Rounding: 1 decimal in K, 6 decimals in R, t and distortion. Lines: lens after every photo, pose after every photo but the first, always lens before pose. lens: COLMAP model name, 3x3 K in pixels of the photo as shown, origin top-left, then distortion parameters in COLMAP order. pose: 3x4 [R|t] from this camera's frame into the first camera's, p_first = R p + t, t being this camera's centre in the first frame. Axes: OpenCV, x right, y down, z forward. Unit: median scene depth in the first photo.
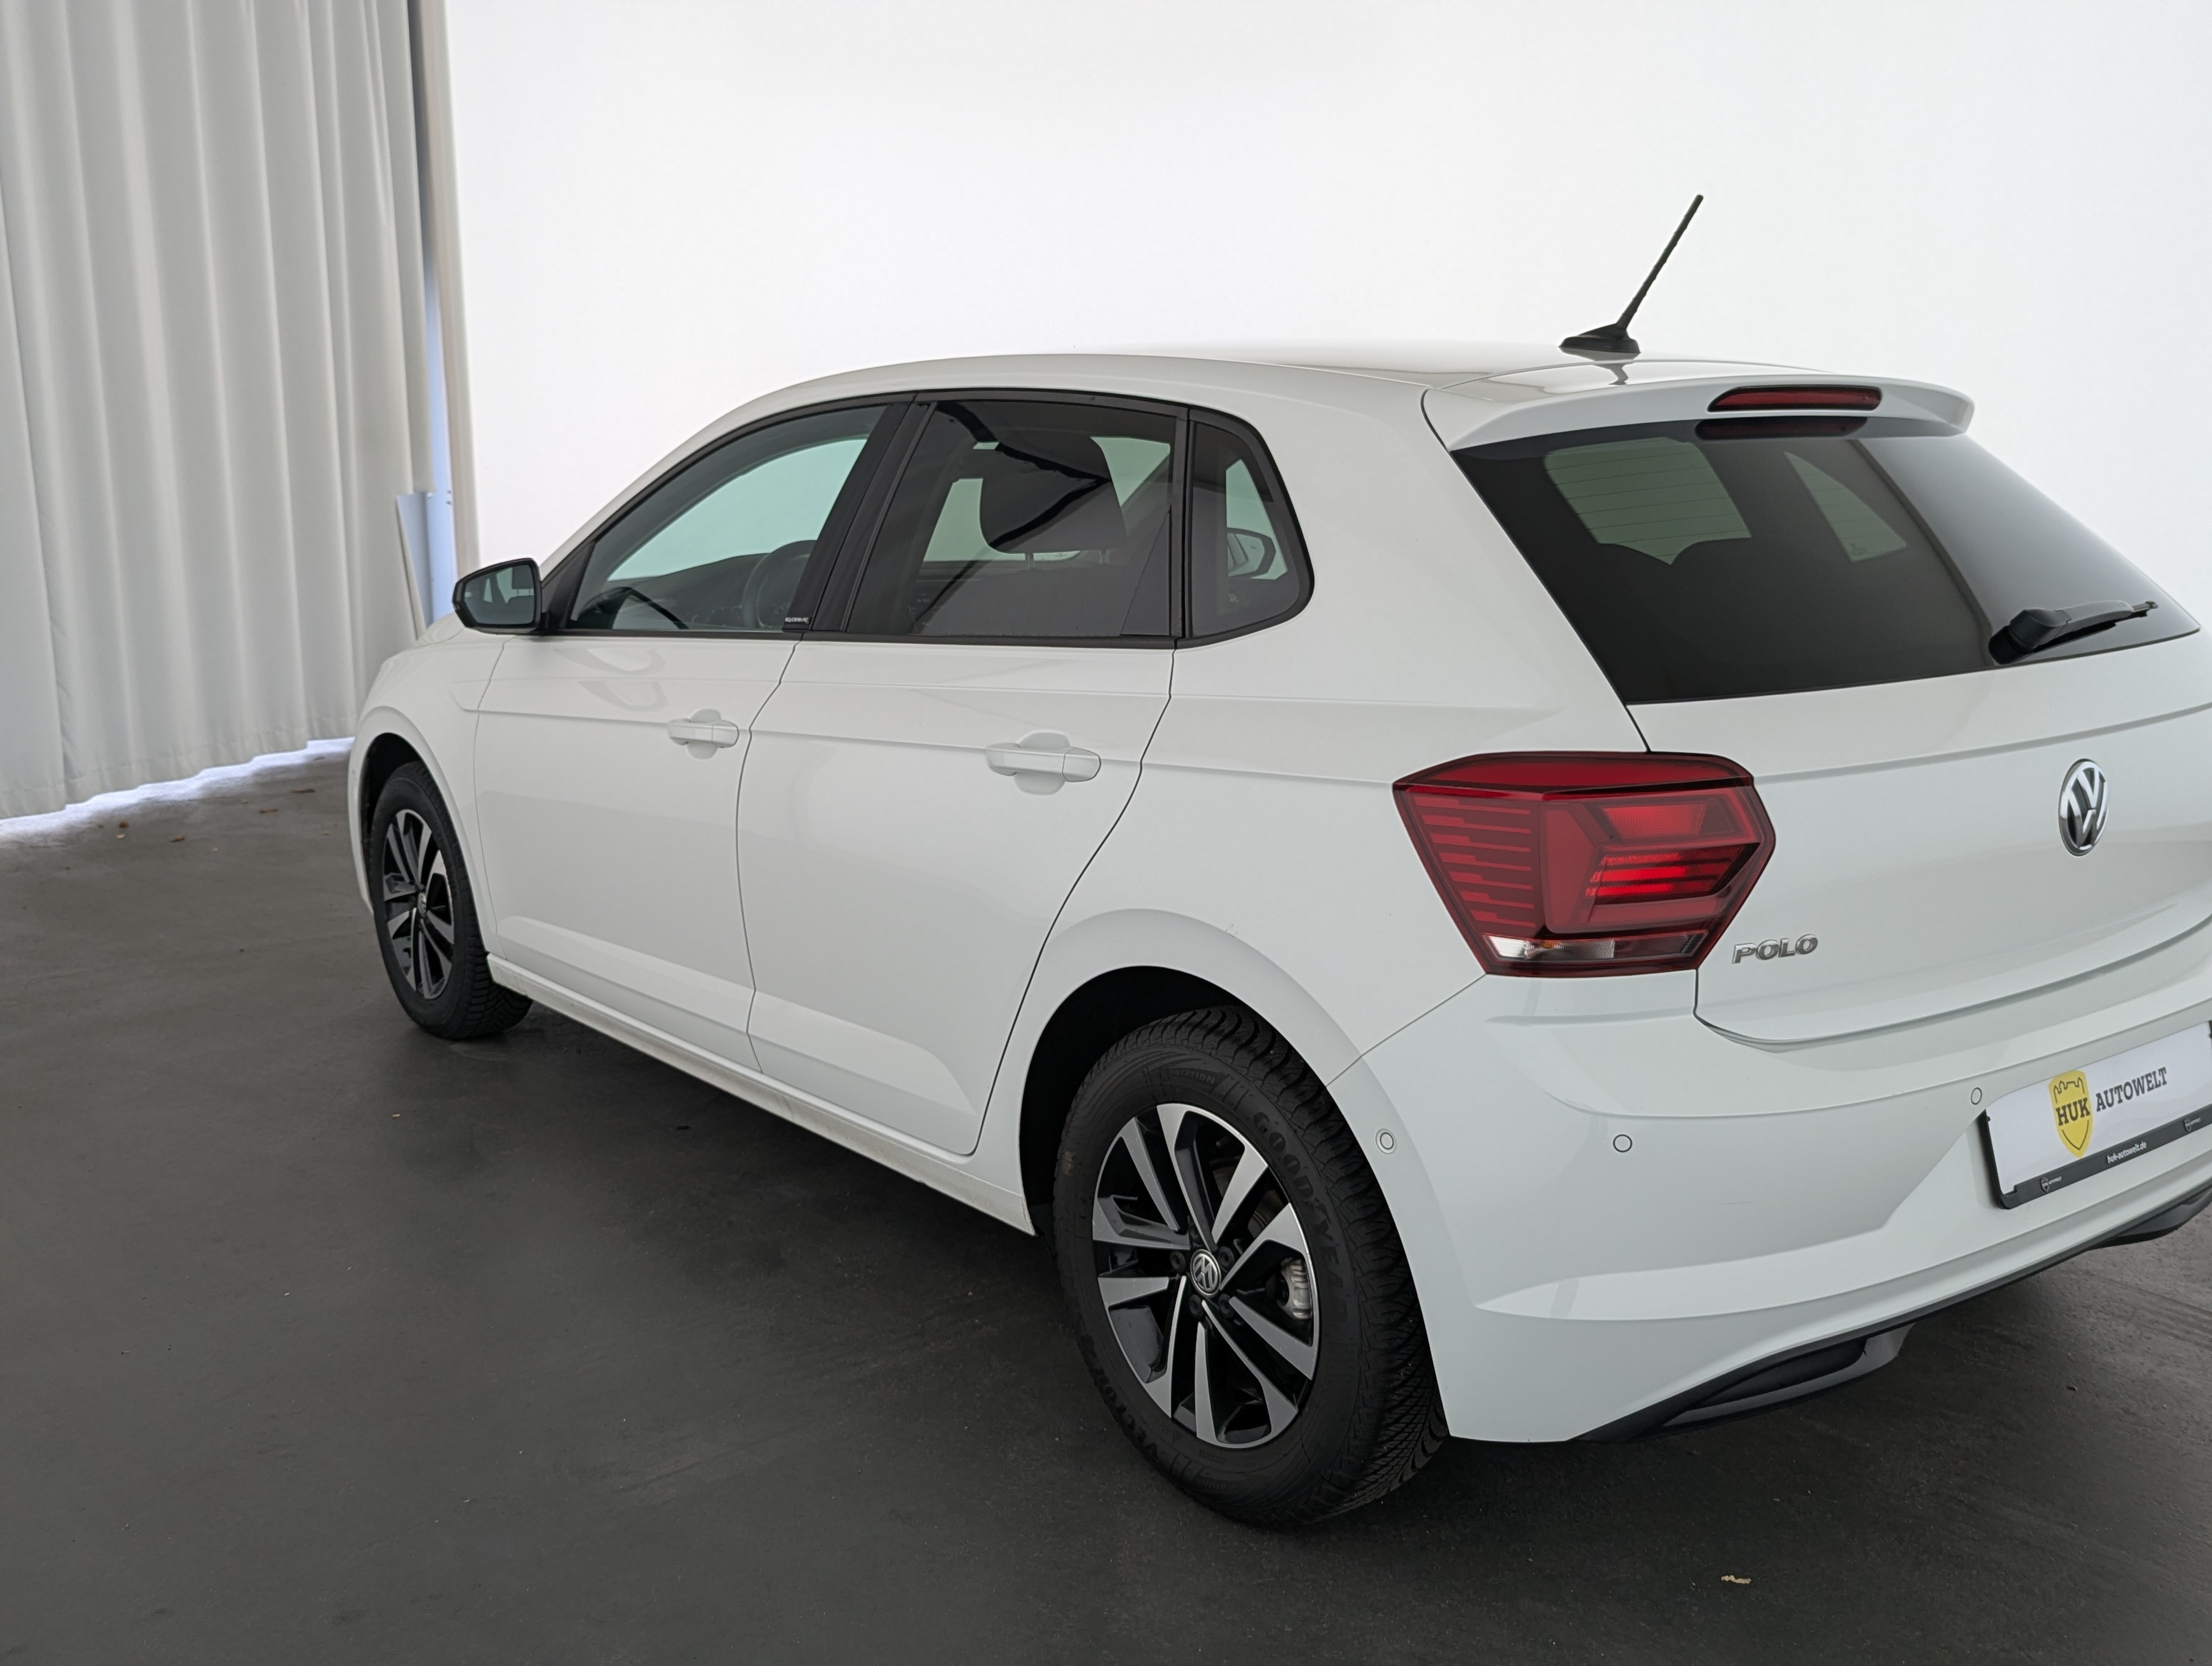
lens RADIAL K [[2088.9, 0, 1106.4], [0, 2088.9, 837.4], [0, 0, 1]] dist [0.021773, 0.000000]
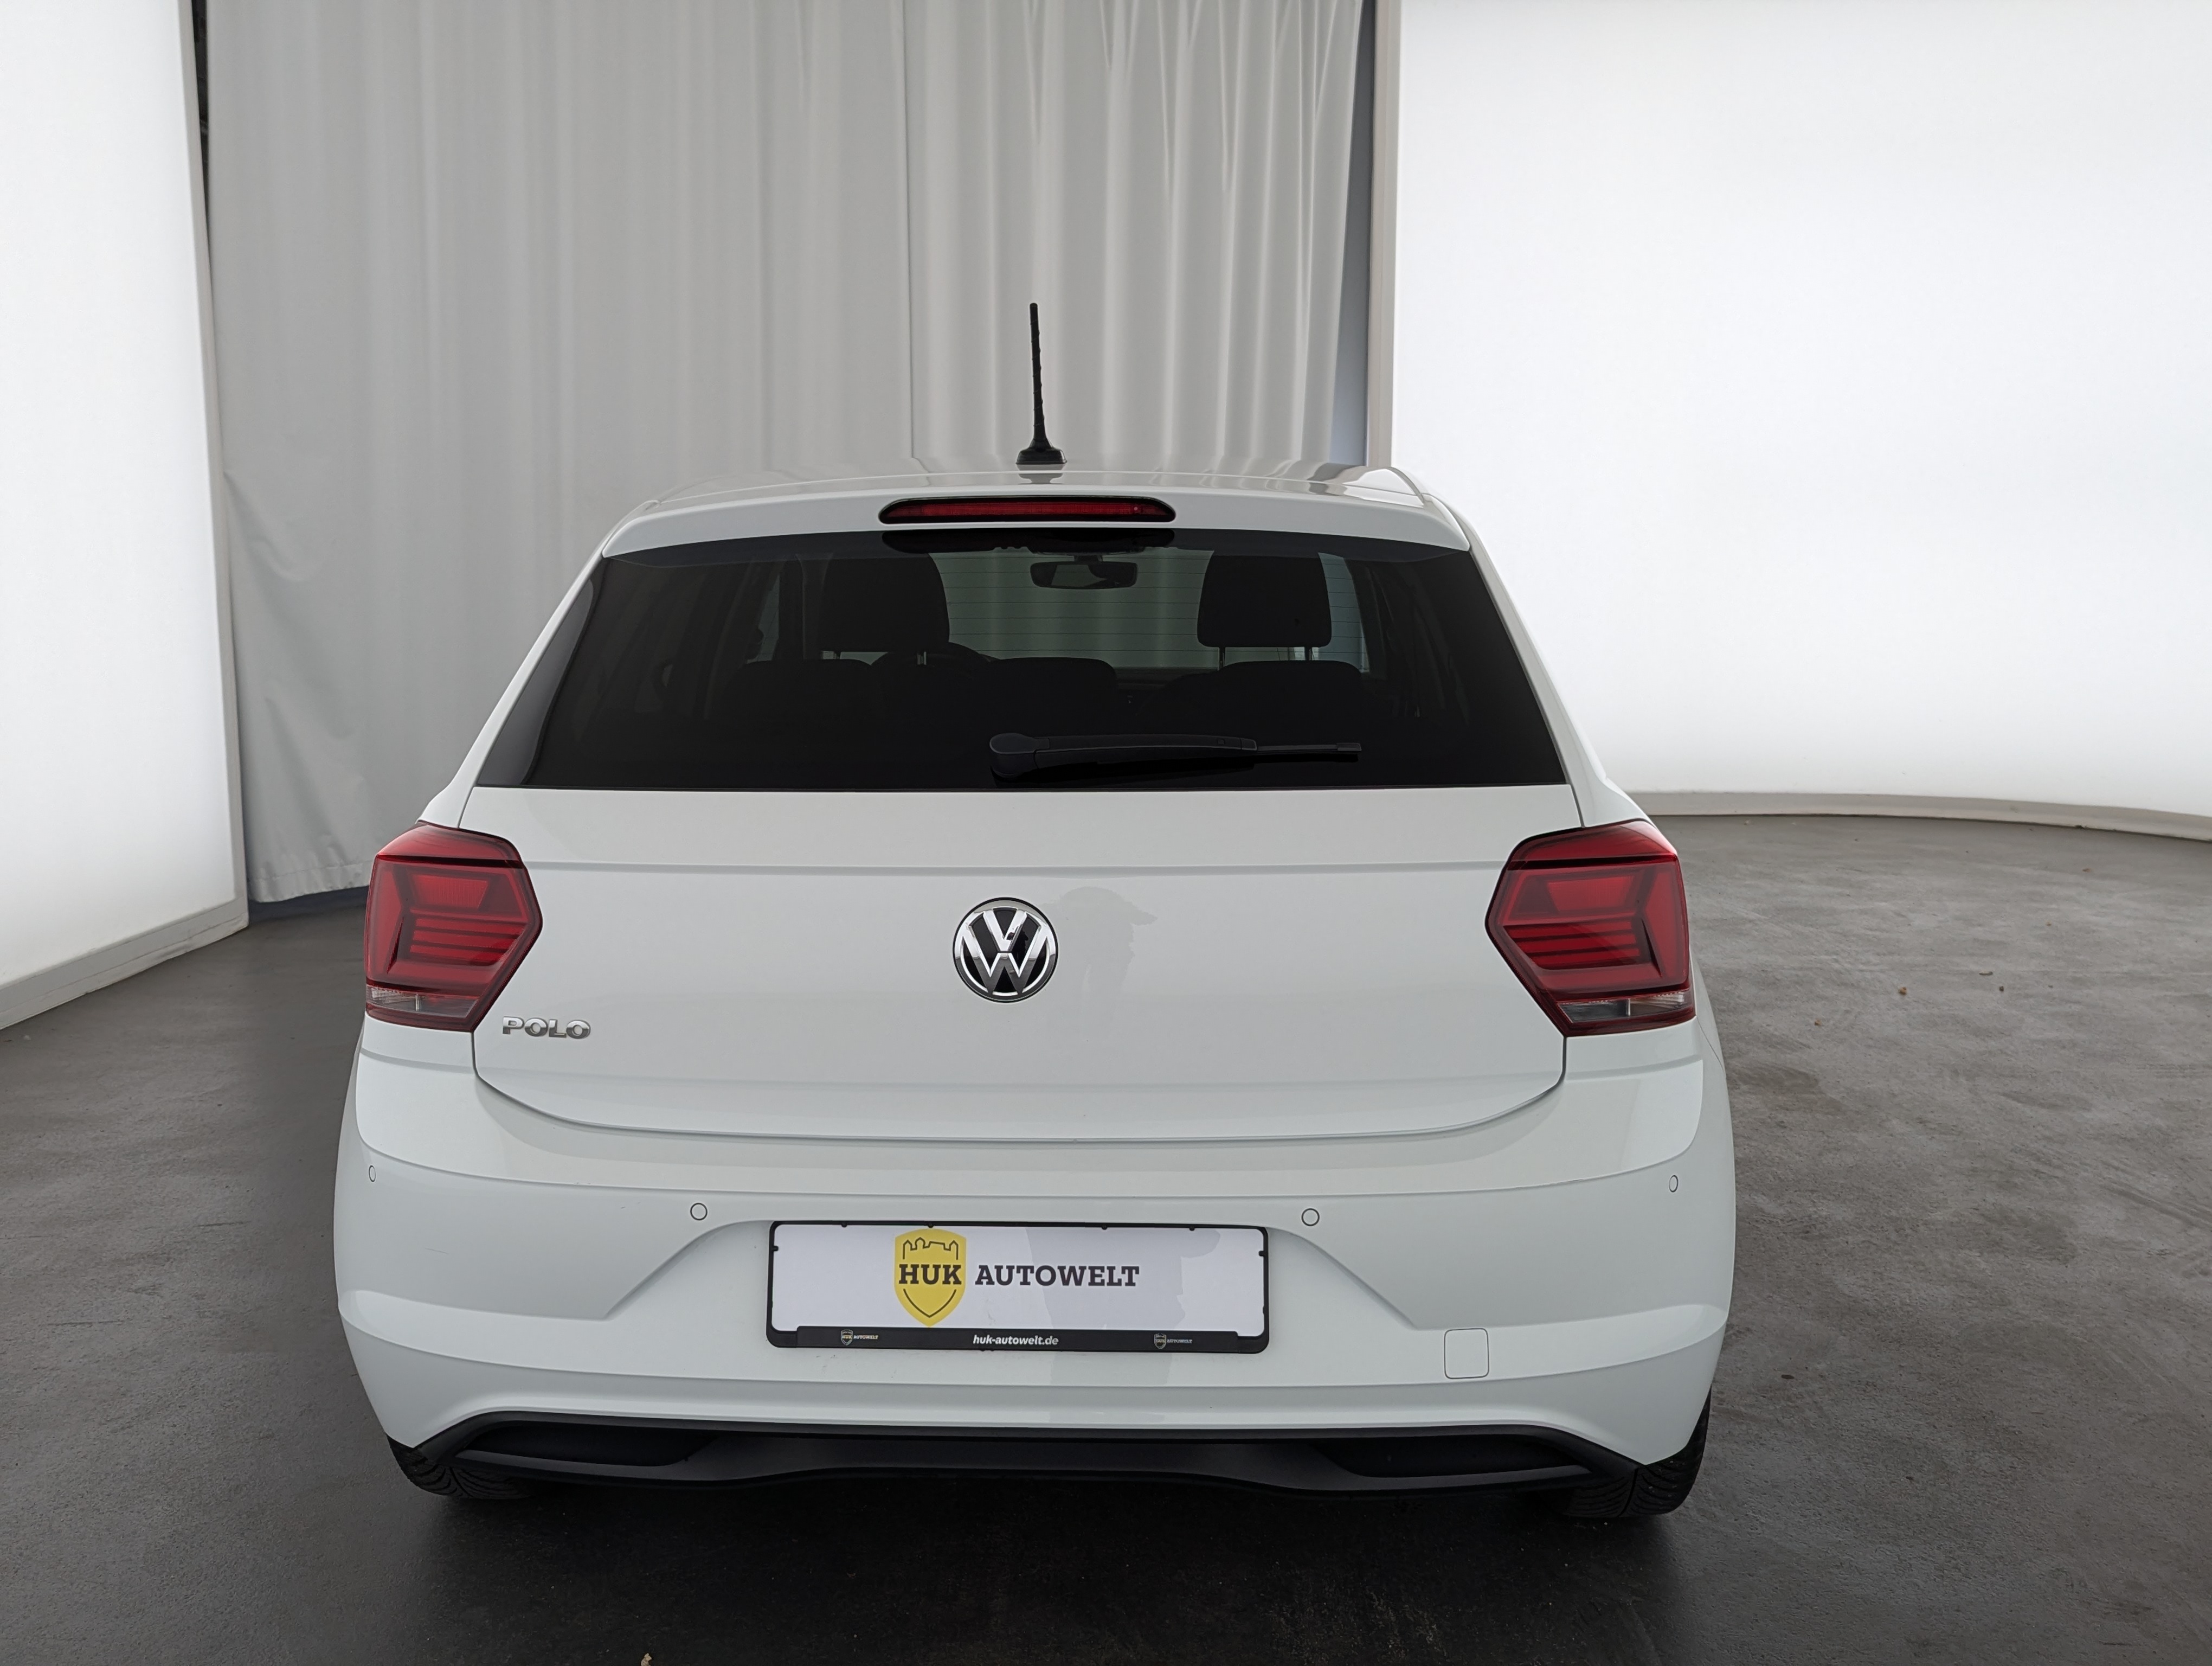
lens RADIAL K [[2088.9, 0, 1105.7], [0, 2088.9, 821.5], [0, 0, 1]] dist [0.021773, 0.000000]
pose [[0.776749, 0.090995, -0.623202, 1.094524], [-0.126213, 0.991925, -0.012477, -0.066776], [0.617034, 0.088348, 0.781961, 0.315821]]
